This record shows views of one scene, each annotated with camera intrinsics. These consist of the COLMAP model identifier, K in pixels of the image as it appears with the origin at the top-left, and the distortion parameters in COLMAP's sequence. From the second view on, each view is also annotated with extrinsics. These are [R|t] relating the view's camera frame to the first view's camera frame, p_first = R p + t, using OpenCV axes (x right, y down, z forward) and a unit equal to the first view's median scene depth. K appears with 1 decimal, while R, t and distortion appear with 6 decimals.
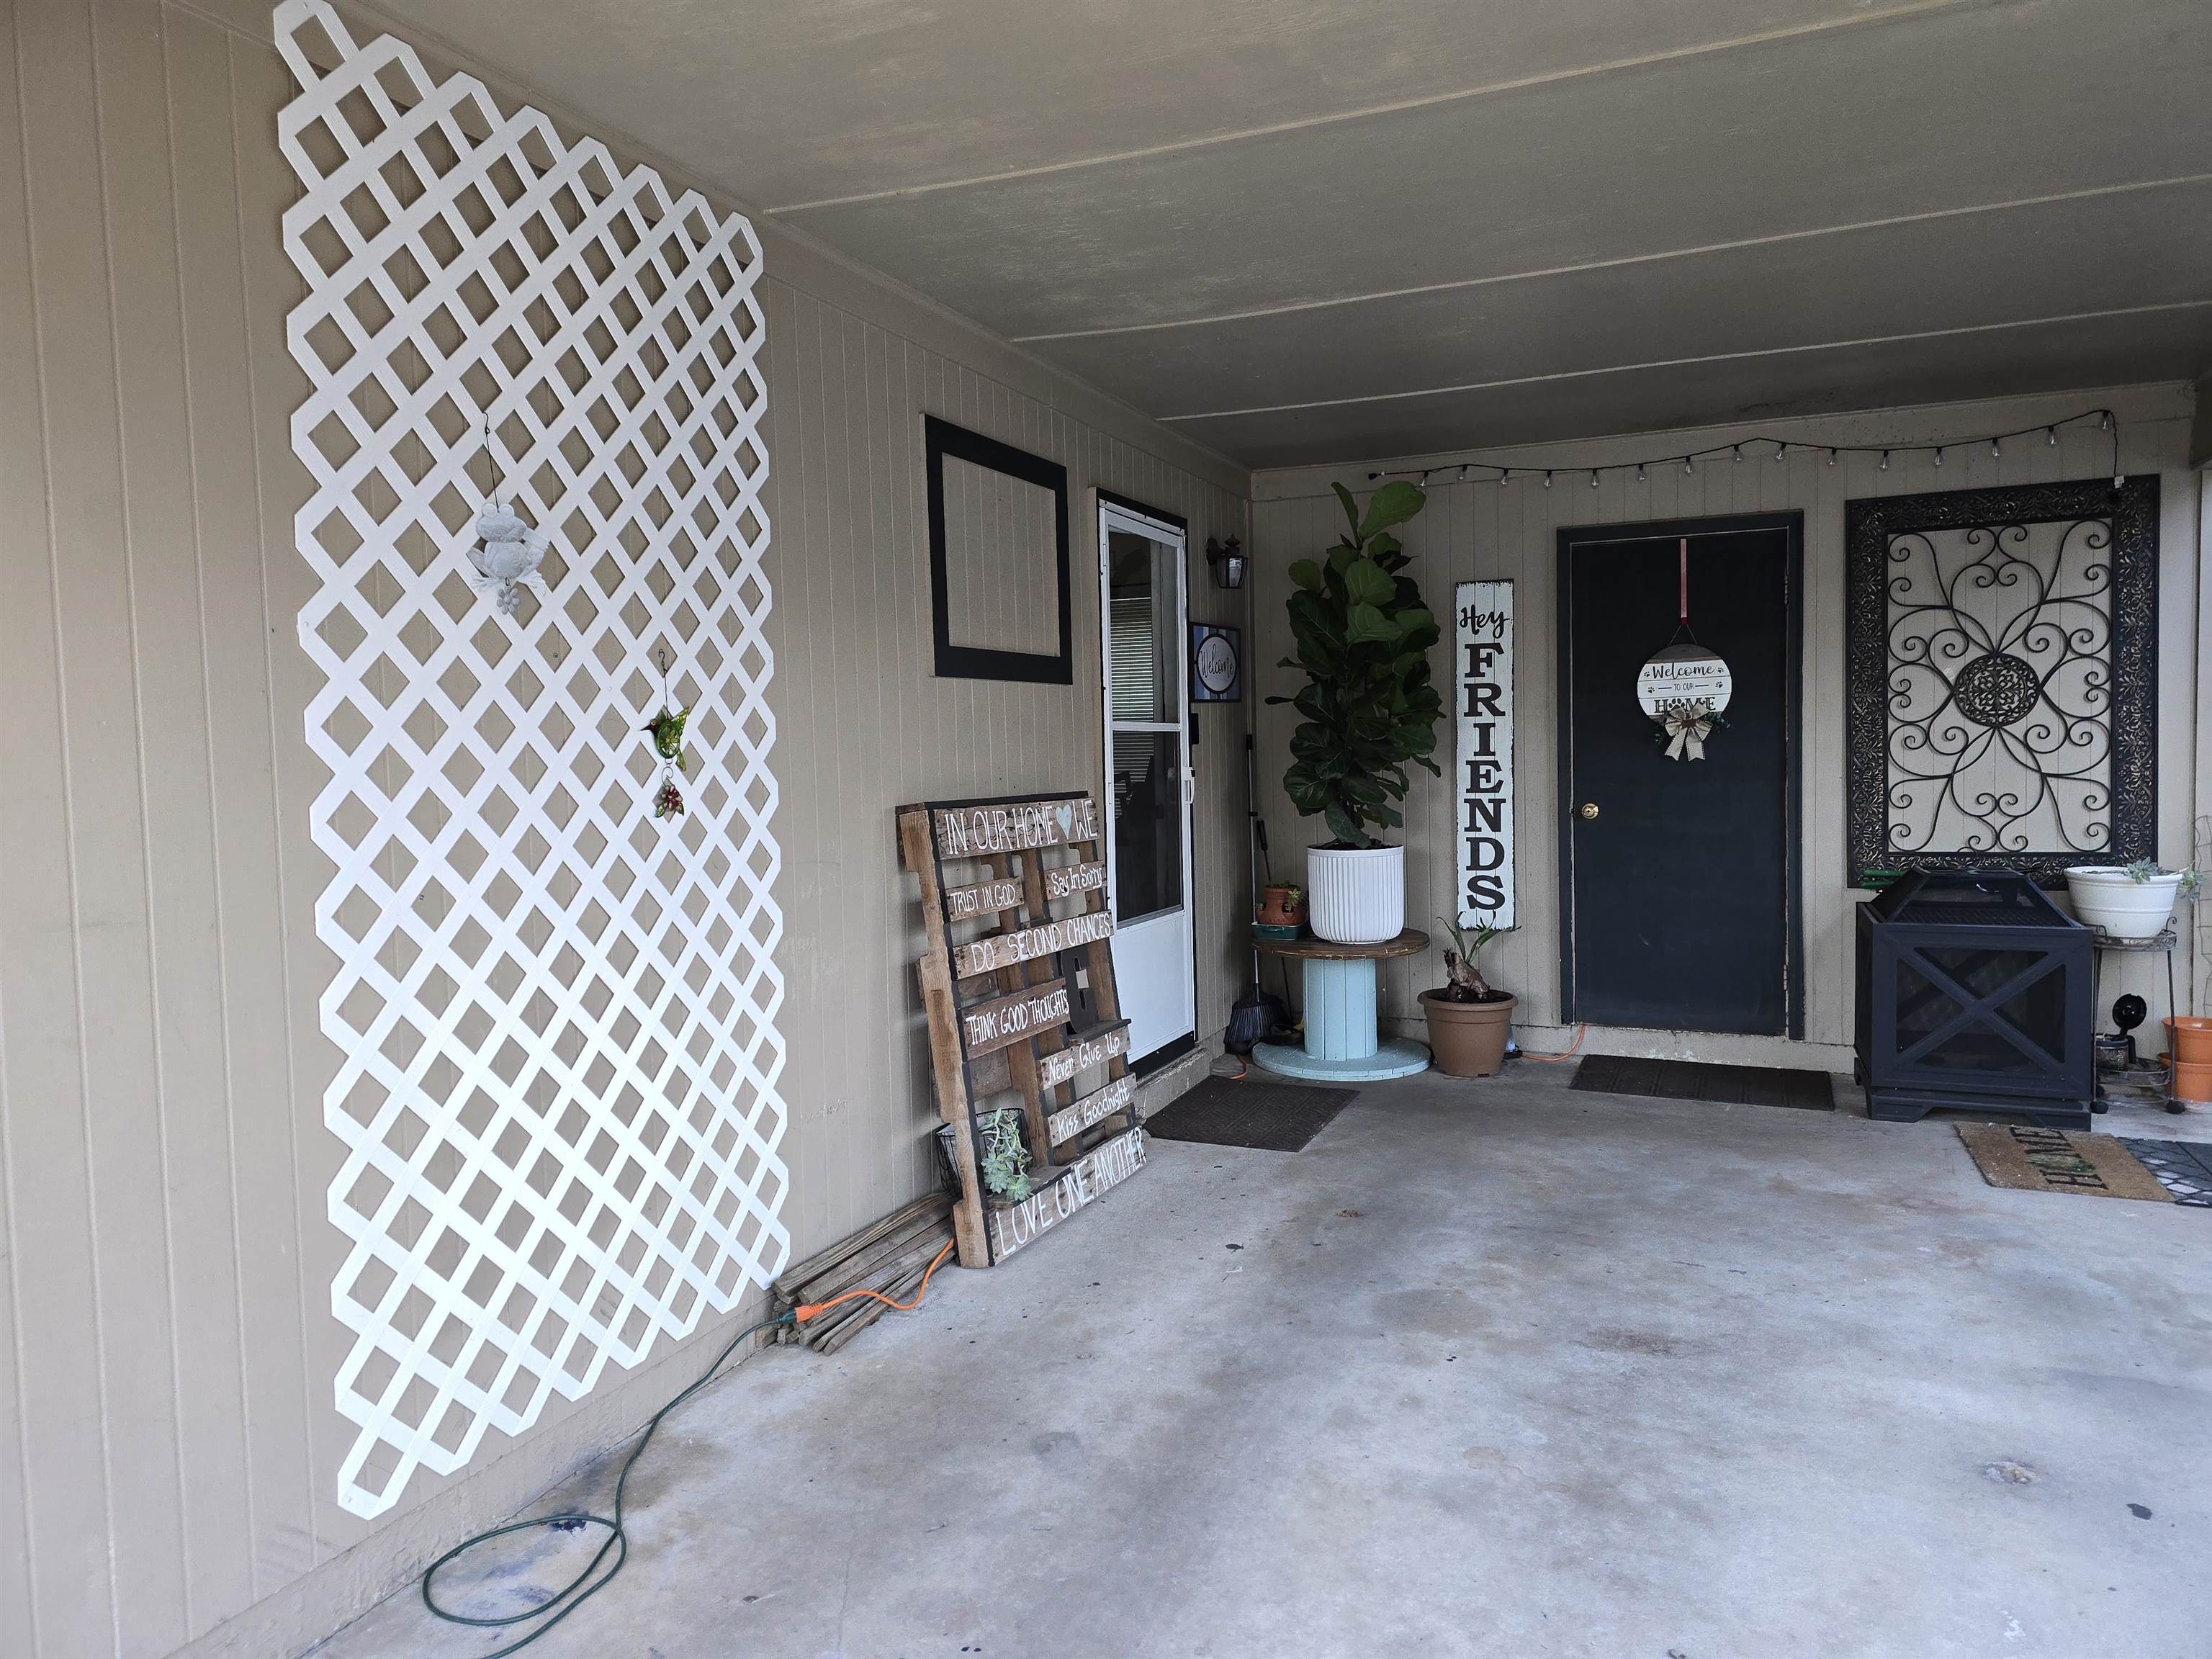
lens RADIAL K [[1474.8, 0, 1104.8], [0, 1474.8, 831.4], [0, 0, 1]] dist [-0.010327, -0.017622]
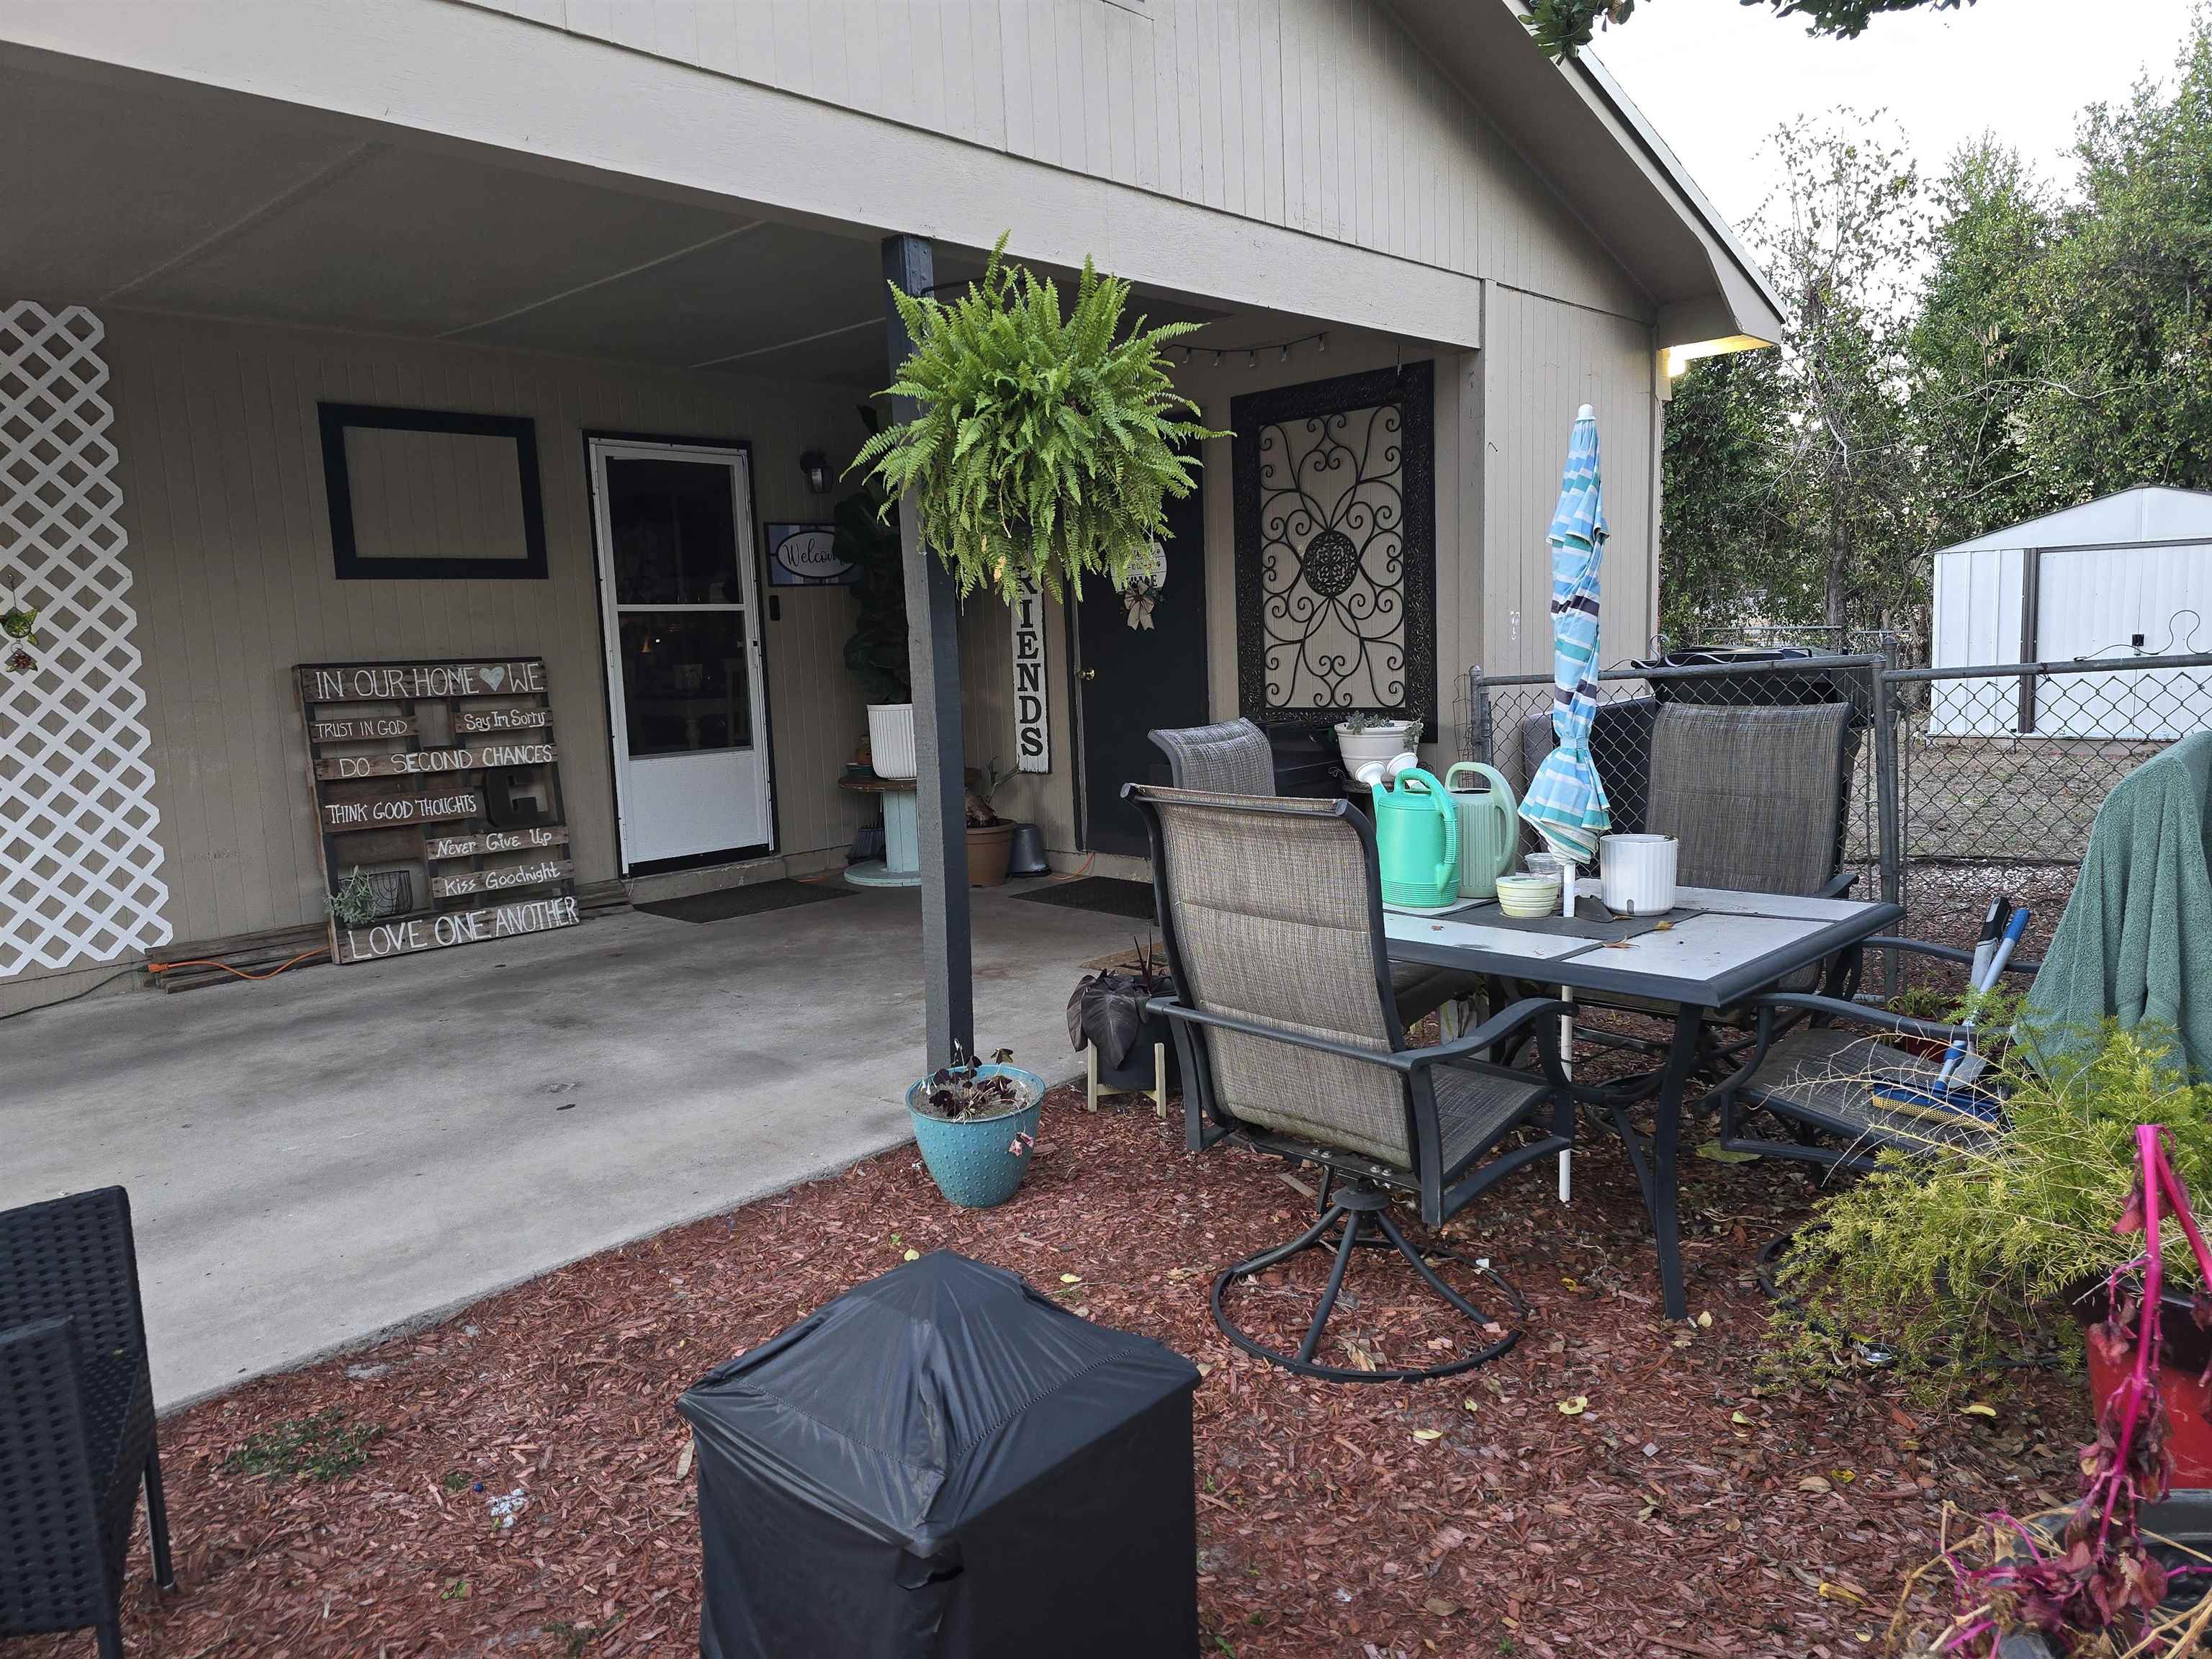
lens RADIAL K [[1474.8, 0, 1217.6], [0, 1474.8, 883.5], [0, 0, 1]] dist [-0.010327, -0.017622]
pose [[0.954597, 0.040803, -0.295094, 0.866534], [-0.006335, 0.993132, 0.116832, 0.016374], [0.297834, -0.109658, 0.948299, -0.131807]]
